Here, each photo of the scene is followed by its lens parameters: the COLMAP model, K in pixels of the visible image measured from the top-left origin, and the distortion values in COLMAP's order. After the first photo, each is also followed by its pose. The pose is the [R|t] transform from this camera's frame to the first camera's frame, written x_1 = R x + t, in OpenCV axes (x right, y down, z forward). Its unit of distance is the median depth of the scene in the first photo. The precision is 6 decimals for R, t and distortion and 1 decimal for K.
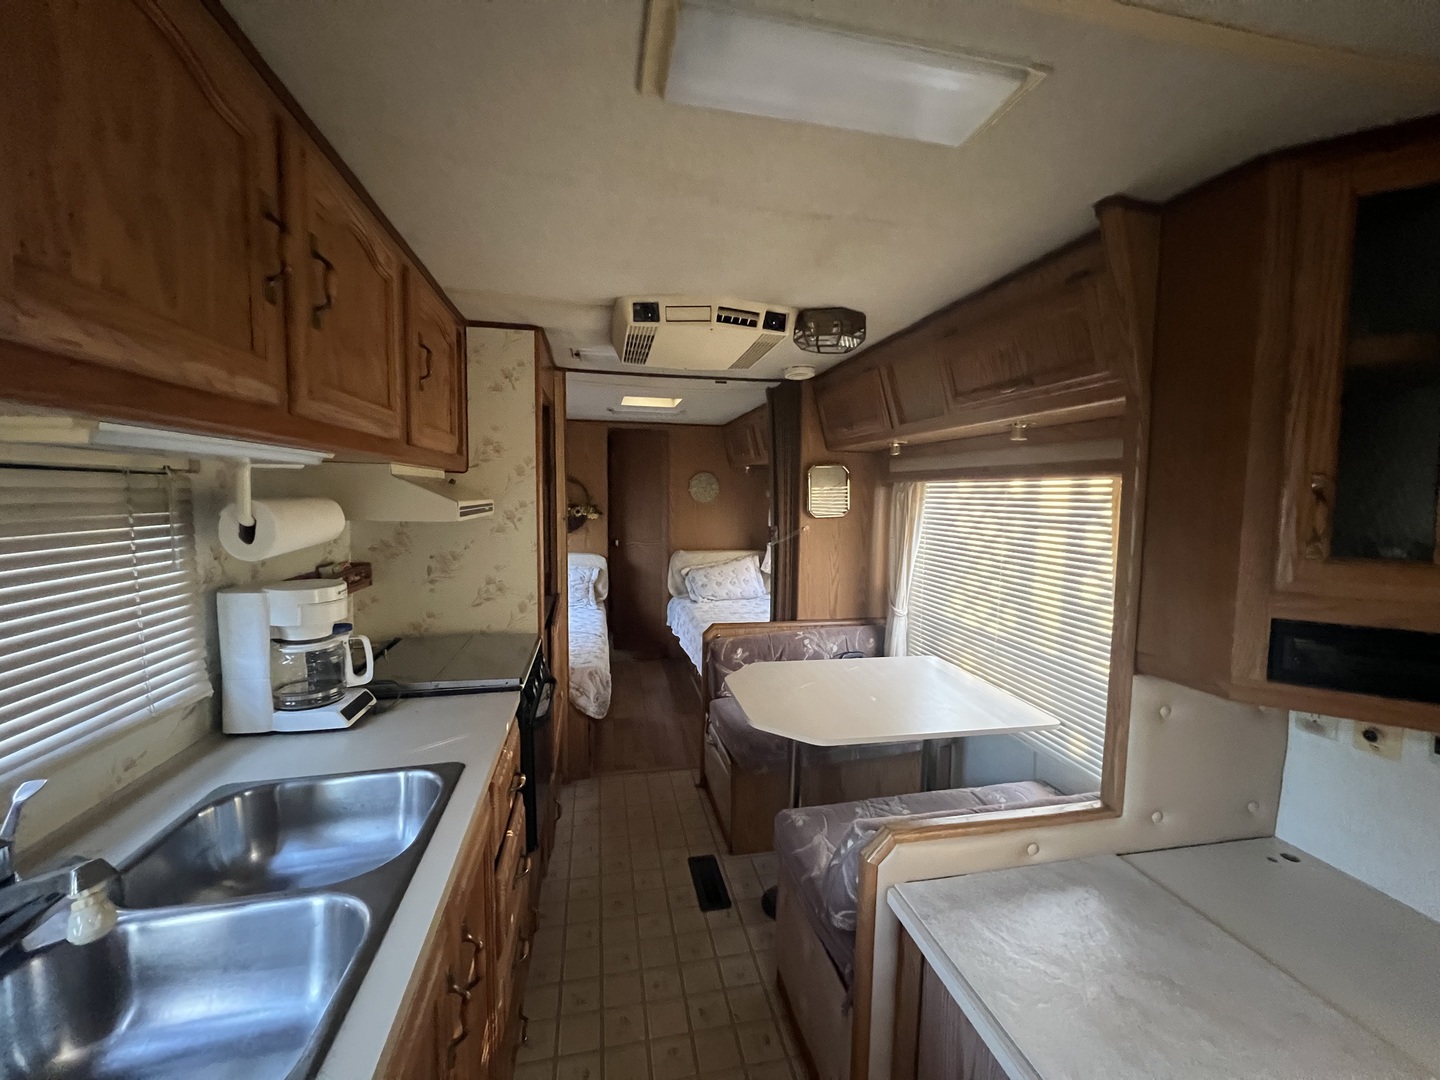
lens RADIAL K [[578.4, 0, 720.1], [0, 578.4, 537.9], [0, 0, 1]] dist [-0.002382, -0.000285]
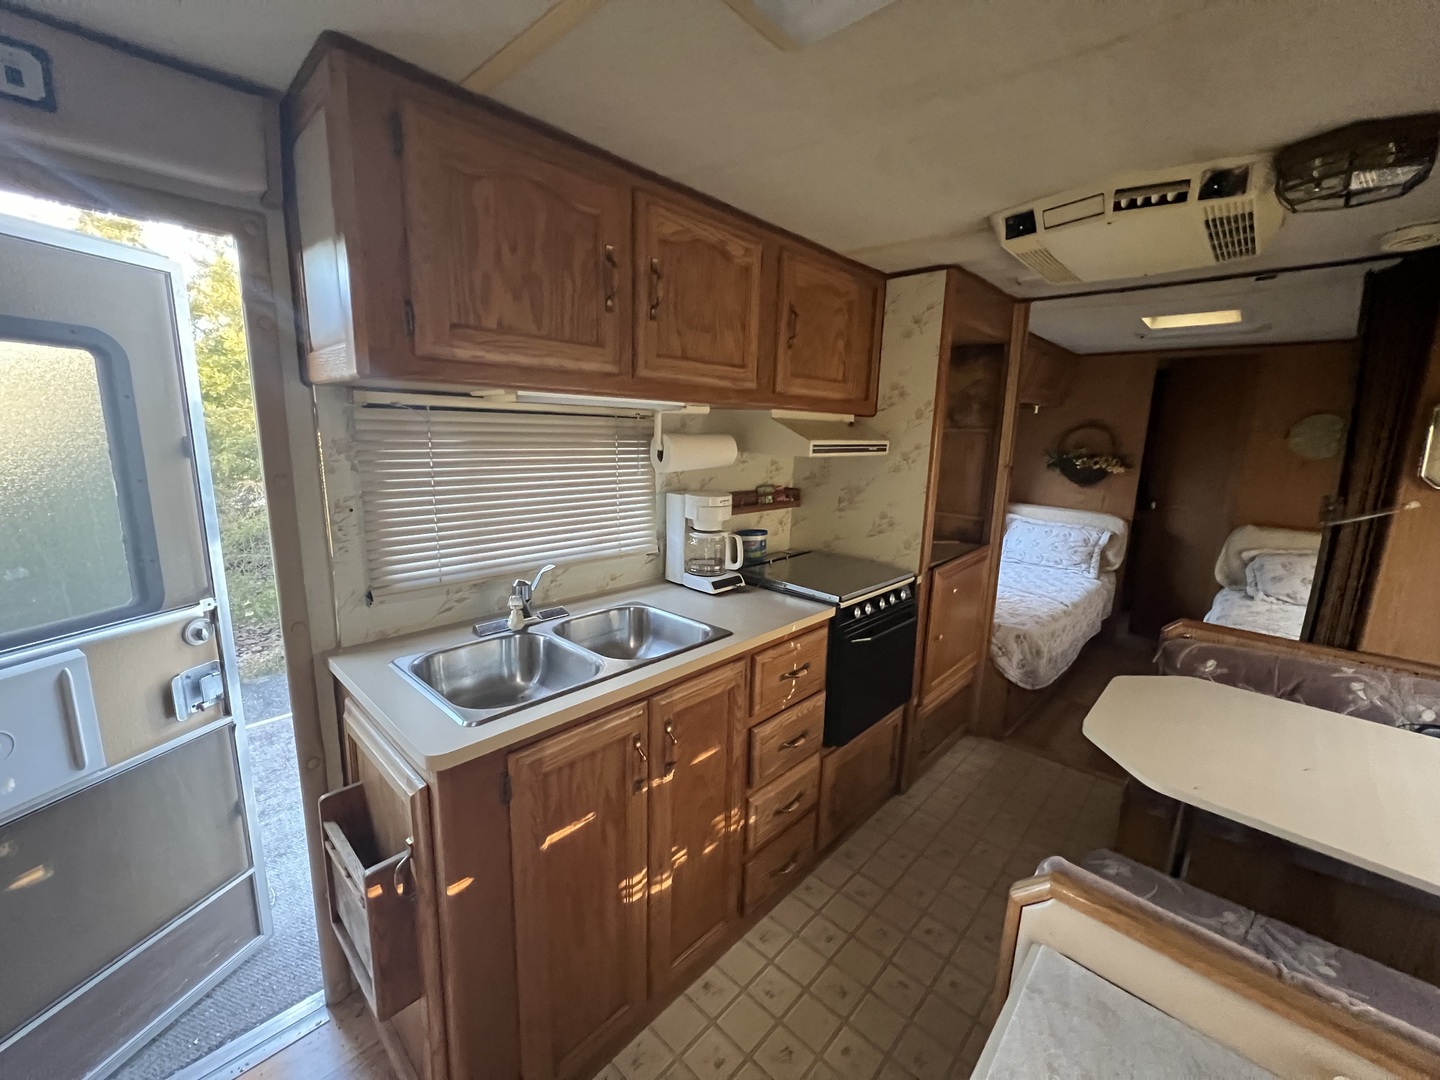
lens RADIAL K [[578.4, 0, 715.5], [0, 578.4, 539.0], [0, 0, 1]] dist [-0.002382, -0.000285]
pose [[0.566561, 0.158614, -0.808610, 0.377976], [-0.084622, 0.987311, 0.134377, -0.003723], [0.819663, -0.007707, 0.572794, 0.124932]]
